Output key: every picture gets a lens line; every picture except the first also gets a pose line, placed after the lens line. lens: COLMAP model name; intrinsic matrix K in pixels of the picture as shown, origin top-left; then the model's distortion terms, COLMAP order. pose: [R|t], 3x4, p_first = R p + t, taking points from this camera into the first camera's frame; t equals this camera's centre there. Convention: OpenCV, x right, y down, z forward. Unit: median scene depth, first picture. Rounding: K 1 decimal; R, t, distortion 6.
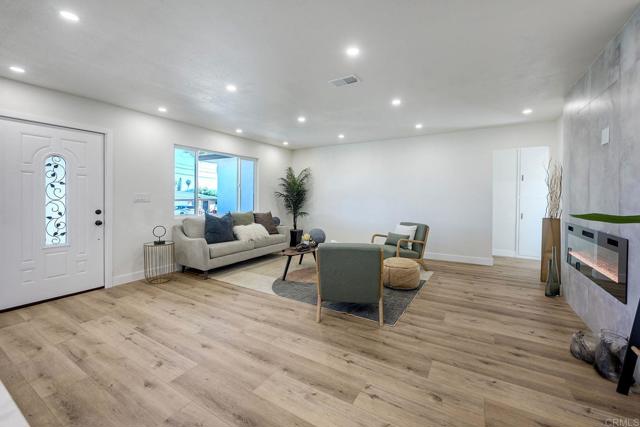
lens RADIAL K [[259.6, 0, 328.3], [0, 259.6, 213.3], [0, 0, 1]] dist [-0.002709, -0.000951]
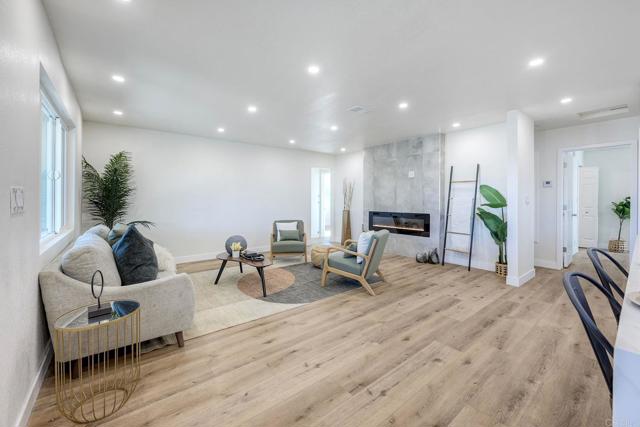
lens RADIAL K [[259.6, 0, 310.9], [0, 259.6, 201.6], [0, 0, 1]] dist [-0.002709, -0.000951]
pose [[0.374332, -0.013387, 0.927198, -1.421845], [0.056507, 0.998367, -0.008398, -0.057135], [-0.925571, 0.055537, 0.374477, 0.827963]]
